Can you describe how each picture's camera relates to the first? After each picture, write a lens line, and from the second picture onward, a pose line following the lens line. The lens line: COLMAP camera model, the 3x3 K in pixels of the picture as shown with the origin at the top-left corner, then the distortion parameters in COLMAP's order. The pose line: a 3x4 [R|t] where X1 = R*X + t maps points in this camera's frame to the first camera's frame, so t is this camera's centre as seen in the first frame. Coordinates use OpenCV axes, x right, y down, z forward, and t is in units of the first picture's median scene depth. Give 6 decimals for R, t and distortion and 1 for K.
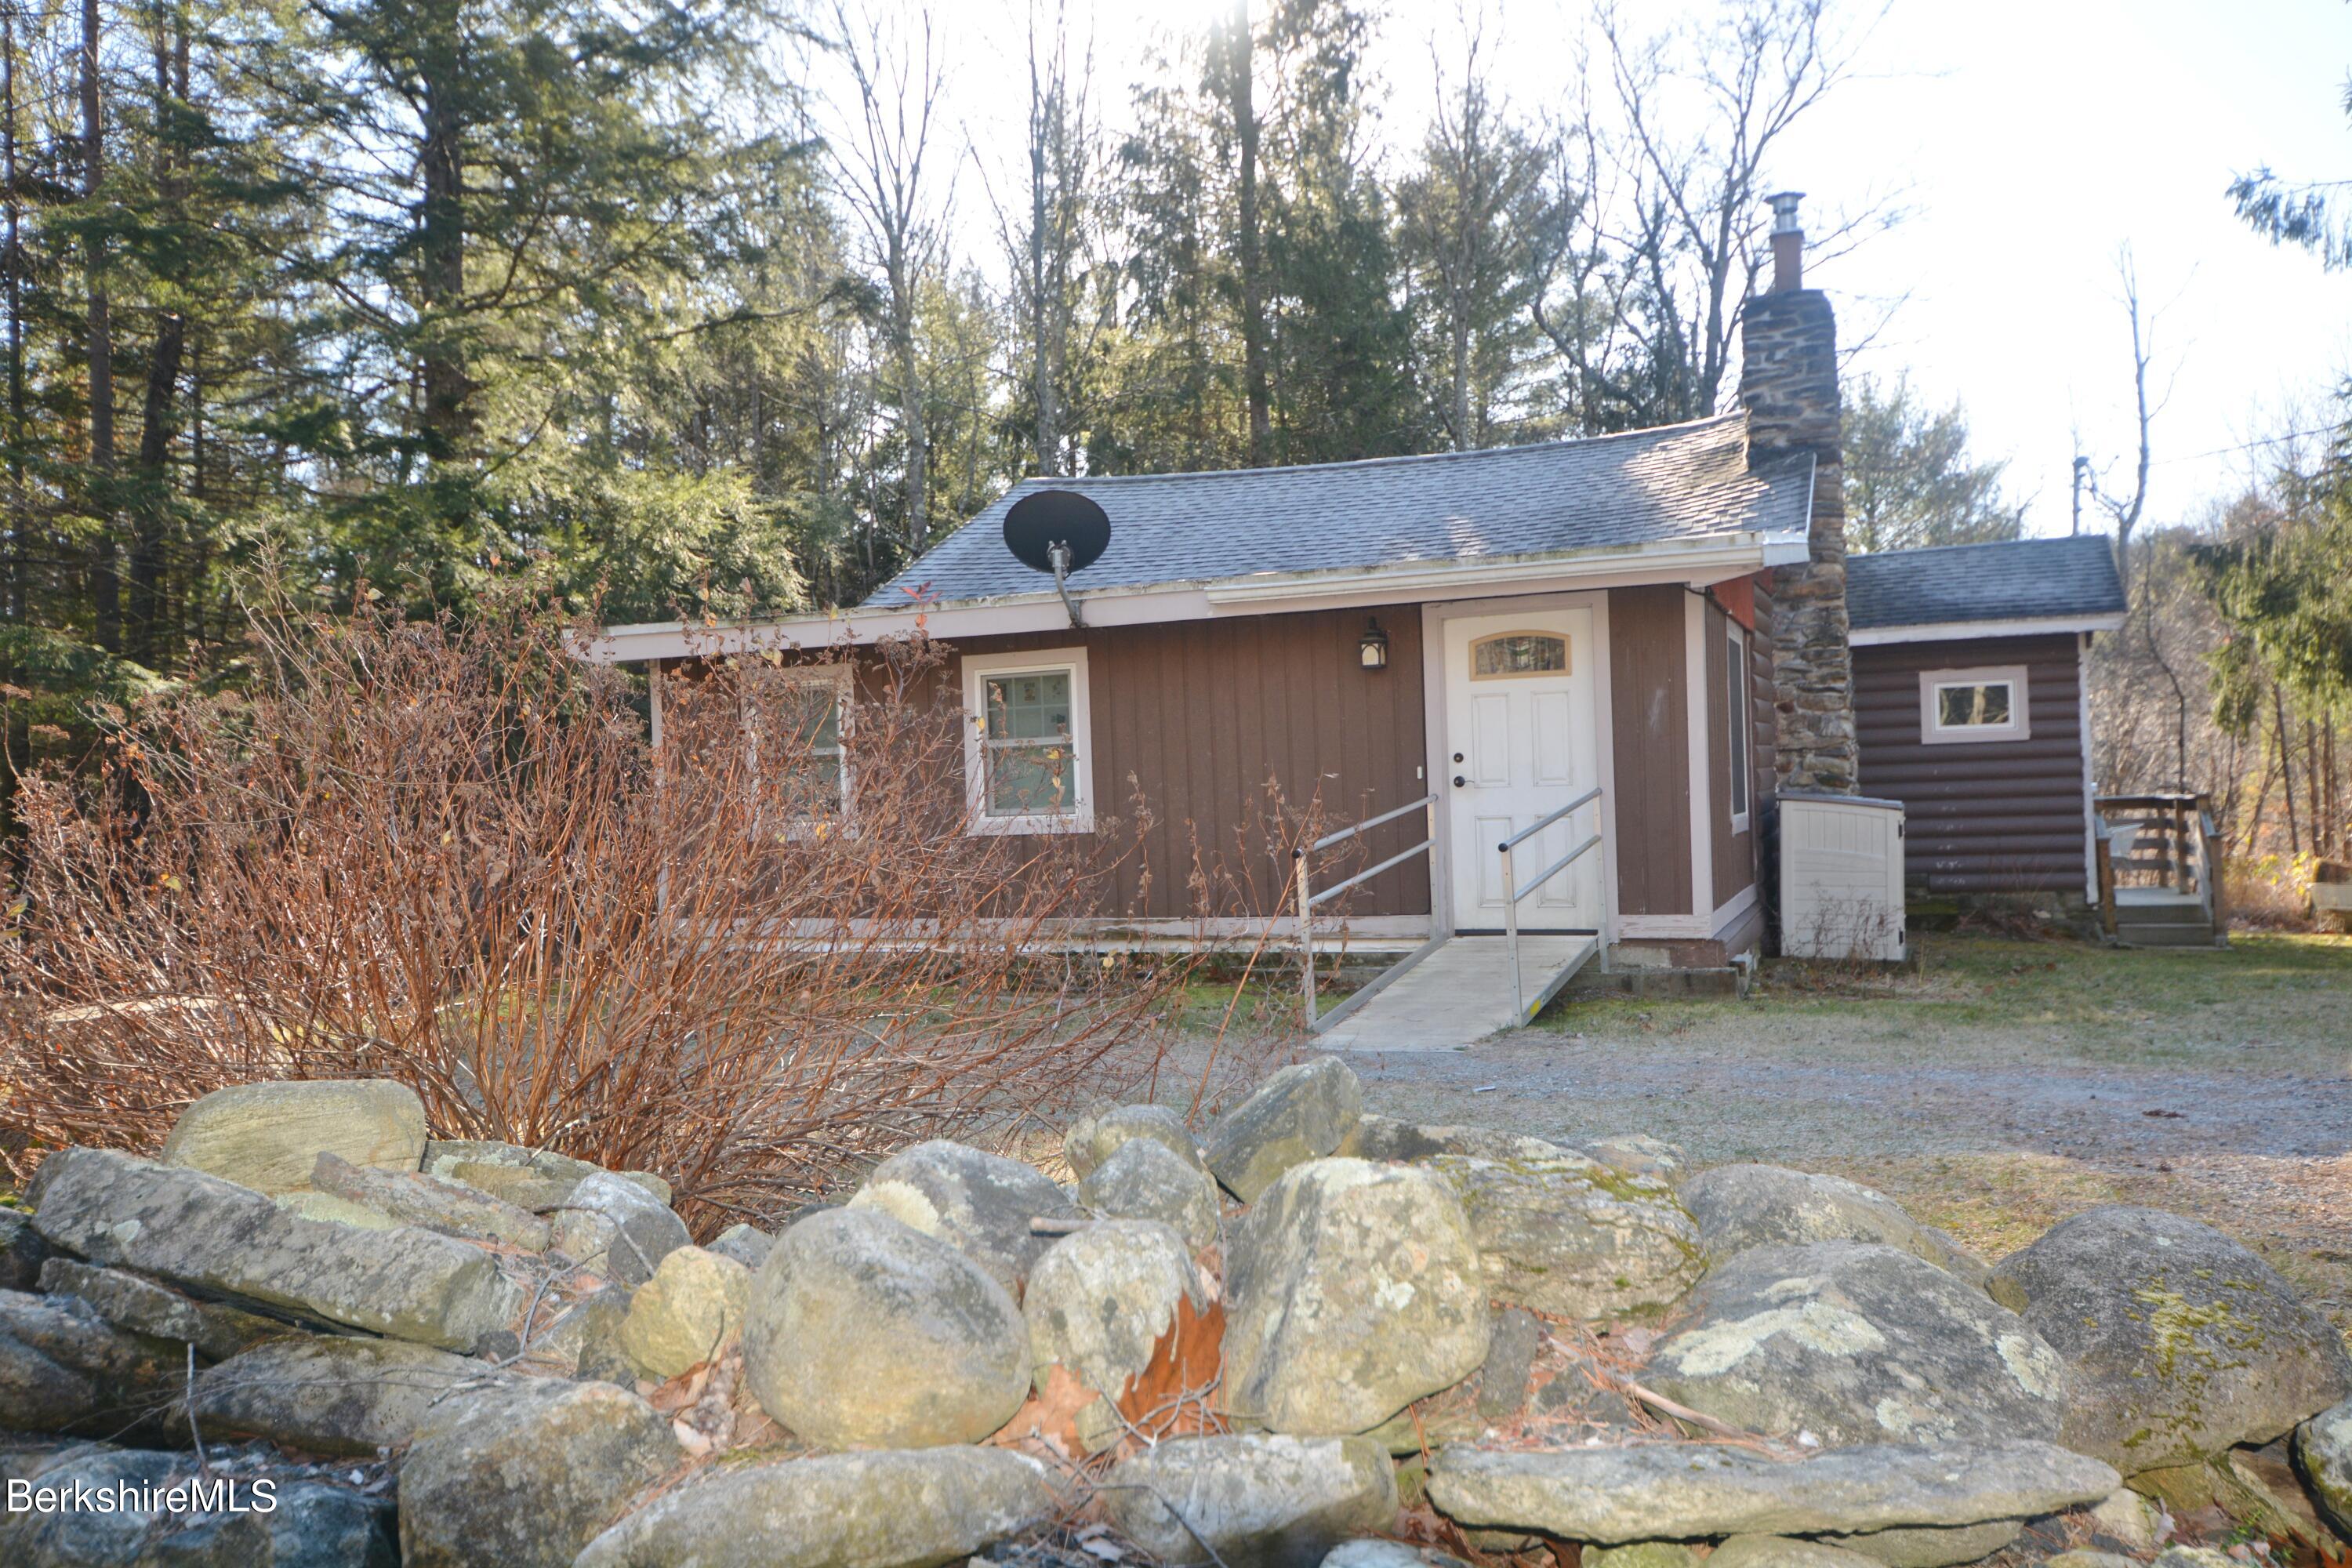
lens RADIAL K [[1211.8, 0, 1177.0], [0, 1211.8, 800.9], [0, 0, 1]] dist [0.001605, 0.000623]
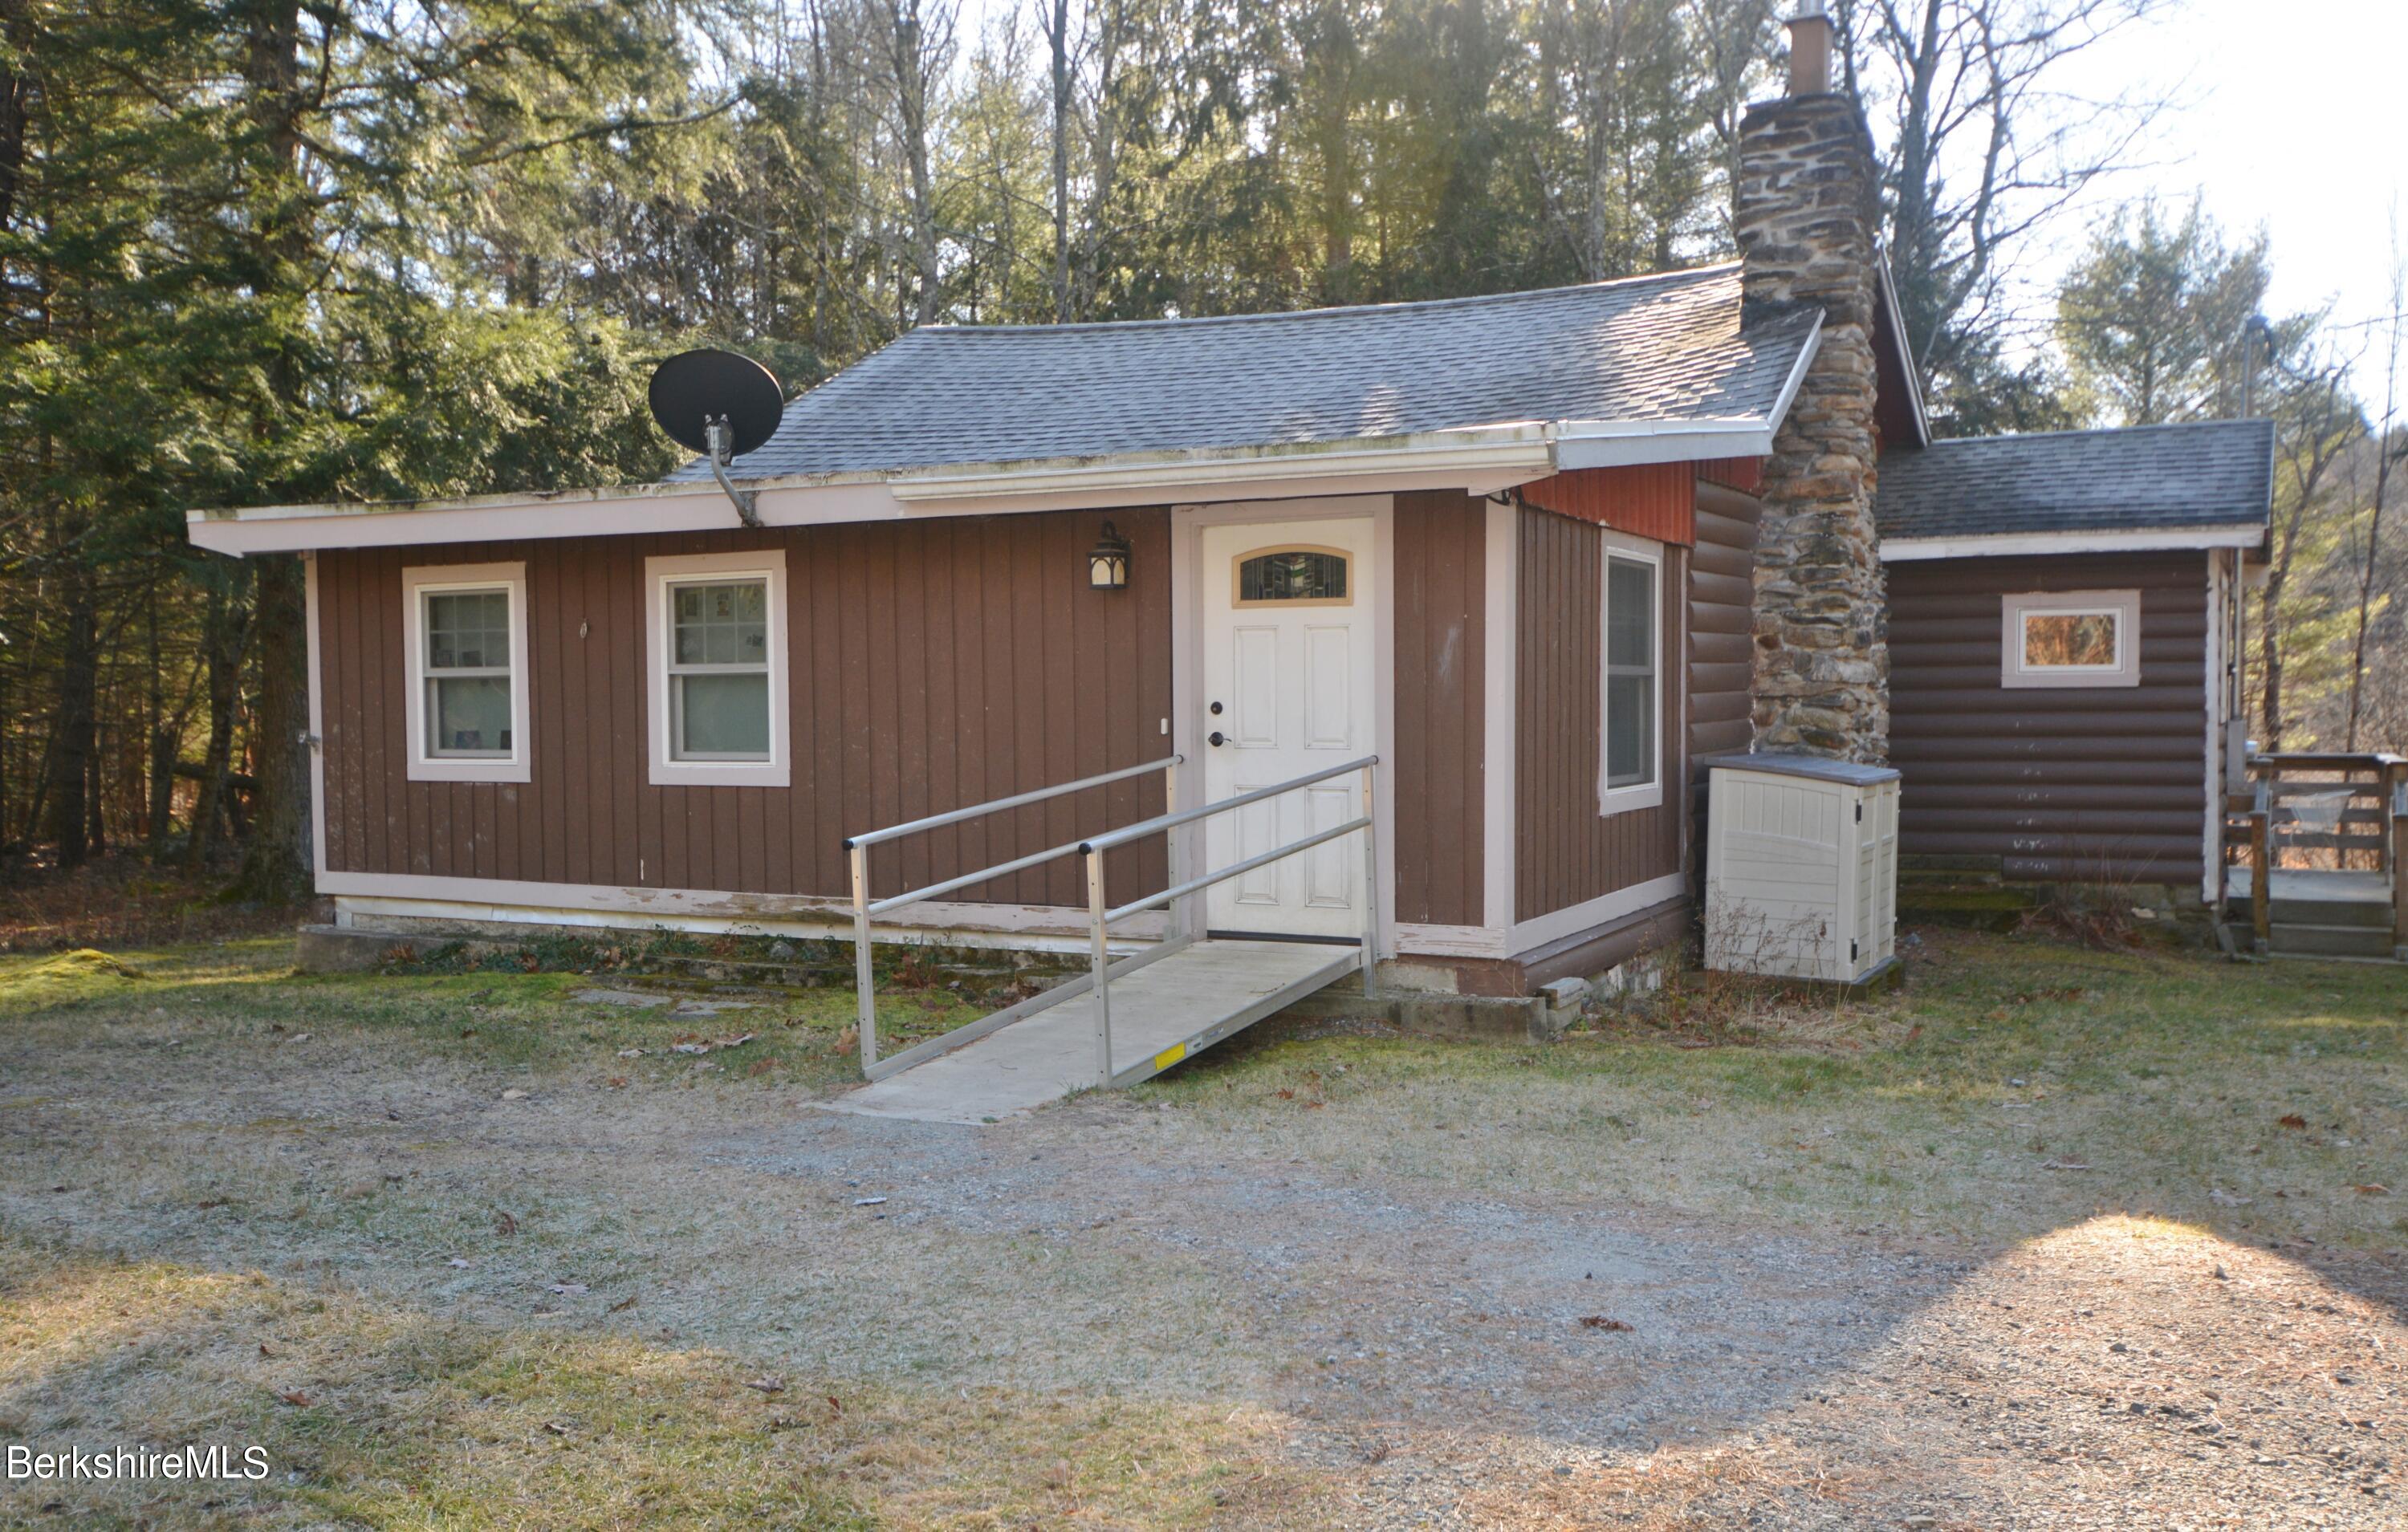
lens RADIAL K [[1451.1, 0, 1202.4], [0, 1451.1, 748.1], [0, 0, 1]] dist [0.008903, 0.003952]
pose [[0.998463, 0.028877, -0.047307, 0.239612], [-0.027615, 0.999251, 0.027114, -0.031375], [0.048054, -0.025766, 0.998512, 0.070983]]
